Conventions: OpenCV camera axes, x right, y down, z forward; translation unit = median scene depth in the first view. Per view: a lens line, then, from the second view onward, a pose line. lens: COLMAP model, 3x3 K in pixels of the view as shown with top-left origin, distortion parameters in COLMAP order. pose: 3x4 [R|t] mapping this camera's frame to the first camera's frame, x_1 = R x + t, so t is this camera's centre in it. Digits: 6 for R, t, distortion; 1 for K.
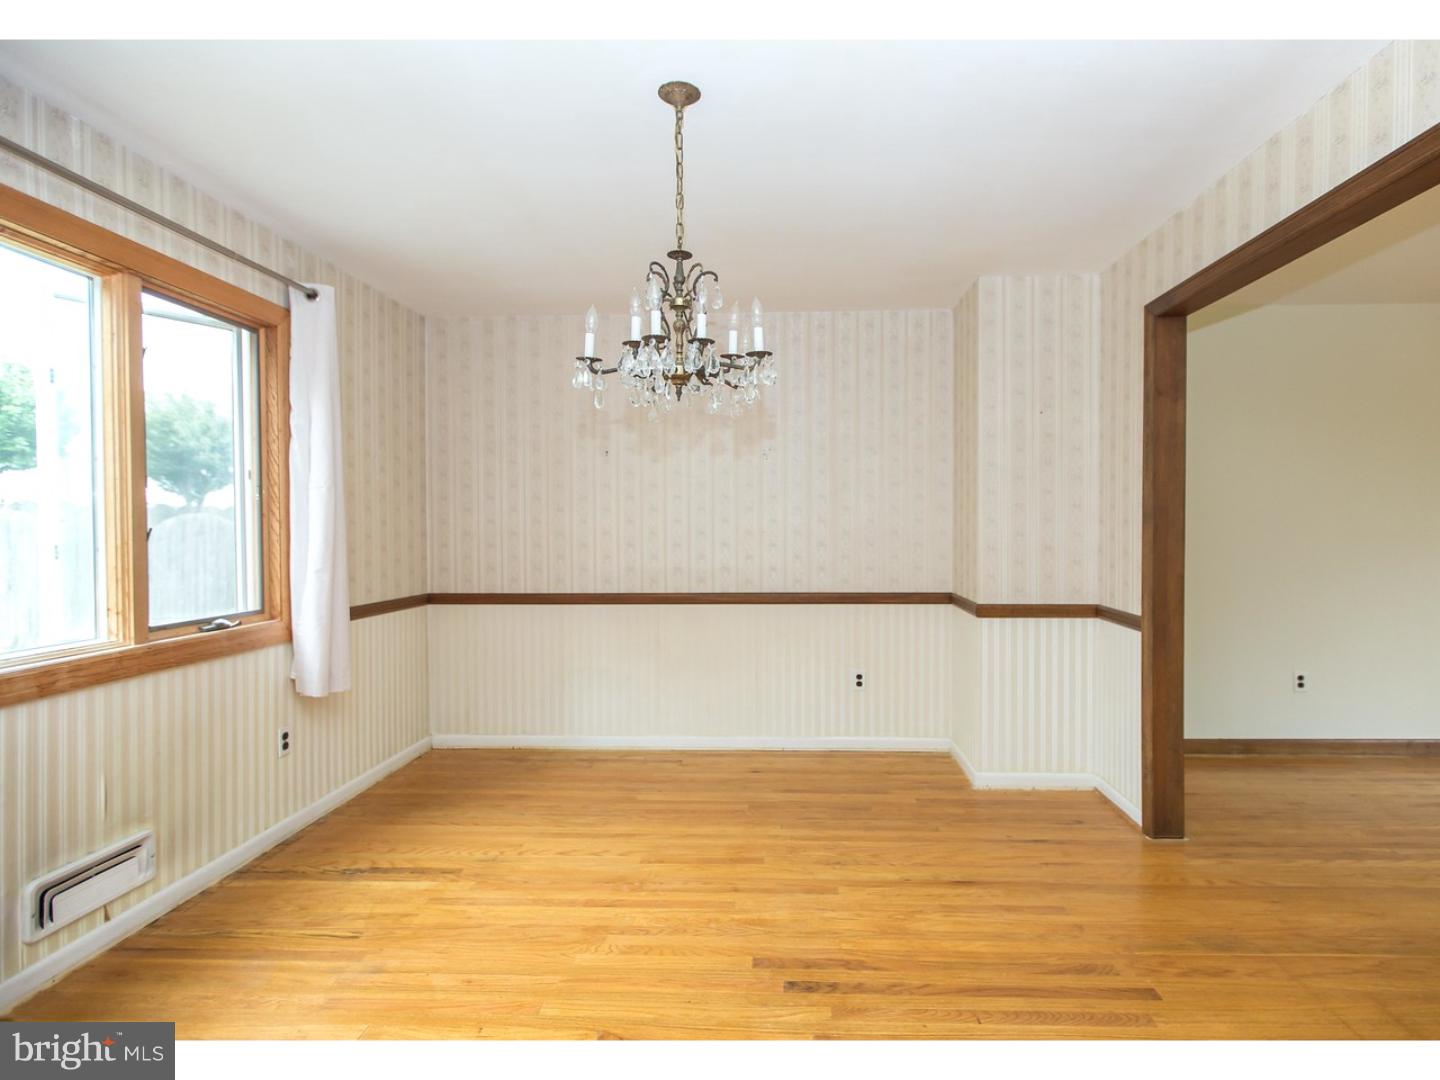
lens RADIAL K [[726.4, 0, 713.9], [0, 726.4, 528.2], [0, 0, 1]] dist [0.006010, -0.000592]
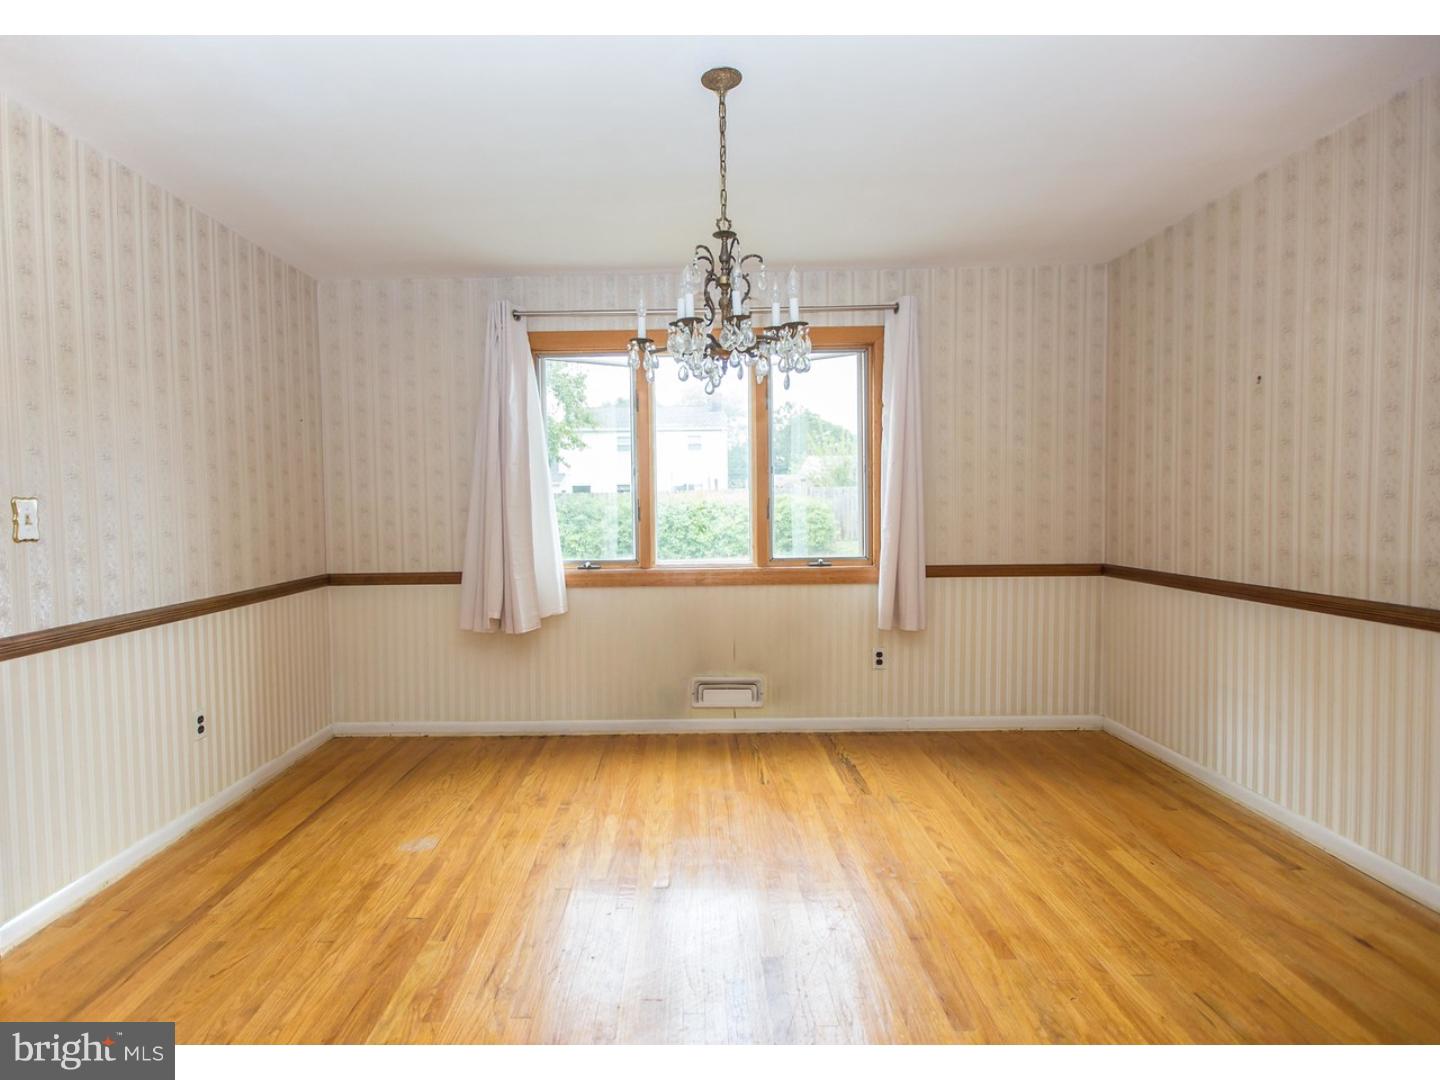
lens RADIAL K [[700.6, 0, 704.9], [0, 700.6, 528.8], [0, 0, 1]] dist [0.001548, -0.000326]
pose [[0.074943, 0.032654, -0.996653, 0.652560], [0.012578, 0.999353, 0.033688, 0.010843], [0.997108, -0.015061, 0.074484, 0.604944]]
